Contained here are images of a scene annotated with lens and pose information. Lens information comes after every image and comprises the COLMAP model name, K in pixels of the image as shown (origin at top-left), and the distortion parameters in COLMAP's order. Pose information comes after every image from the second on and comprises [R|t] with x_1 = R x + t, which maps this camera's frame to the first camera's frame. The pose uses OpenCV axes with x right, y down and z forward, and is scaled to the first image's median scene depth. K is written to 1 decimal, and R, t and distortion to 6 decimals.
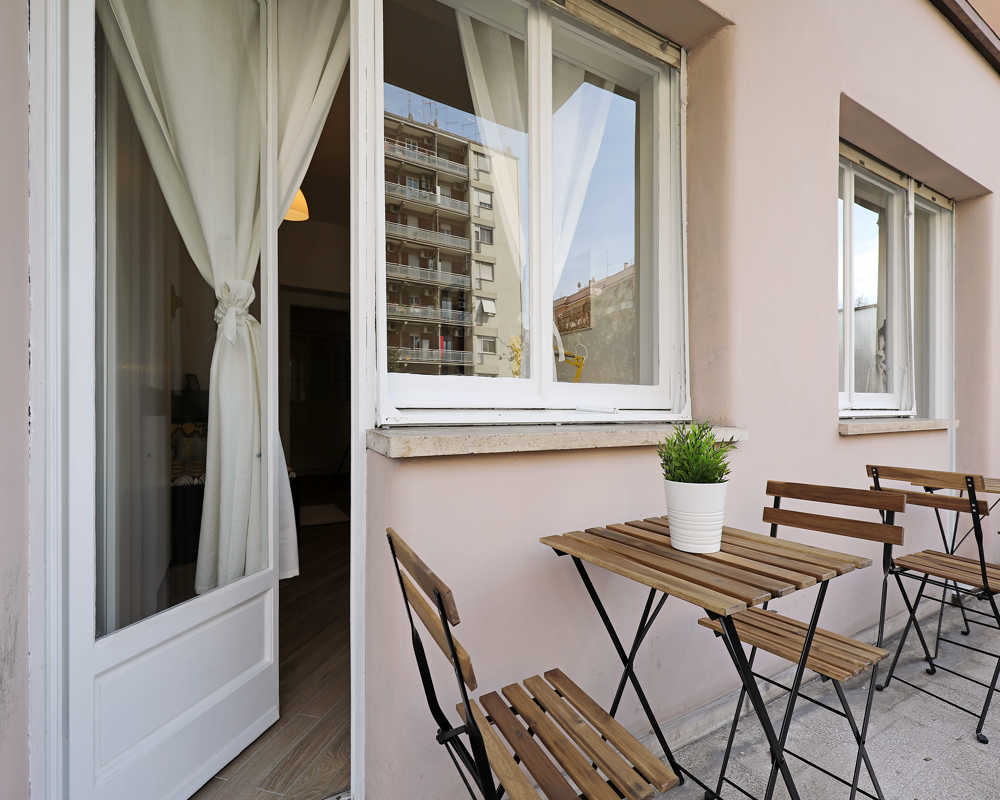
lens RADIAL K [[460.2, 0, 500.0], [0, 460.2, 400.0], [0, 0, 1]] dist [0.001532, -0.000919]
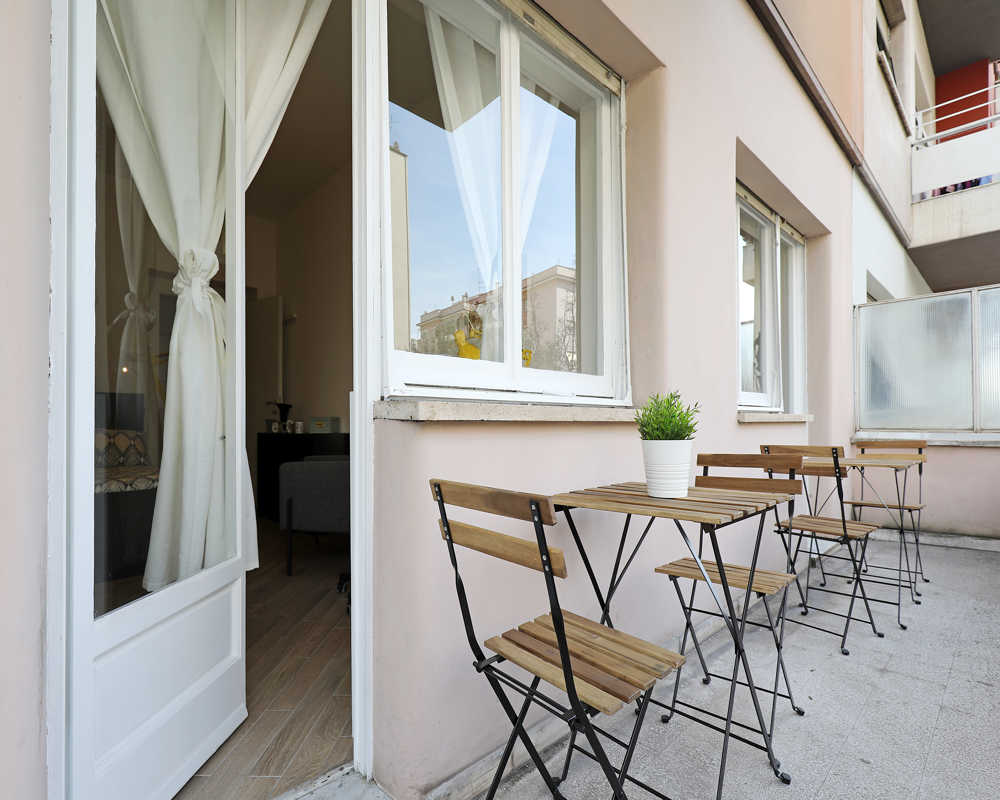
lens RADIAL K [[481.9, 0, 501.9], [0, 481.9, 407.3], [0, 0, 1]] dist [0.002358, -0.000254]
pose [[0.971199, 0.002445, 0.238259, -0.196740], [0.000646, 0.999917, -0.012893, 0.068051], [-0.238270, 0.012676, 0.971116, -0.084241]]
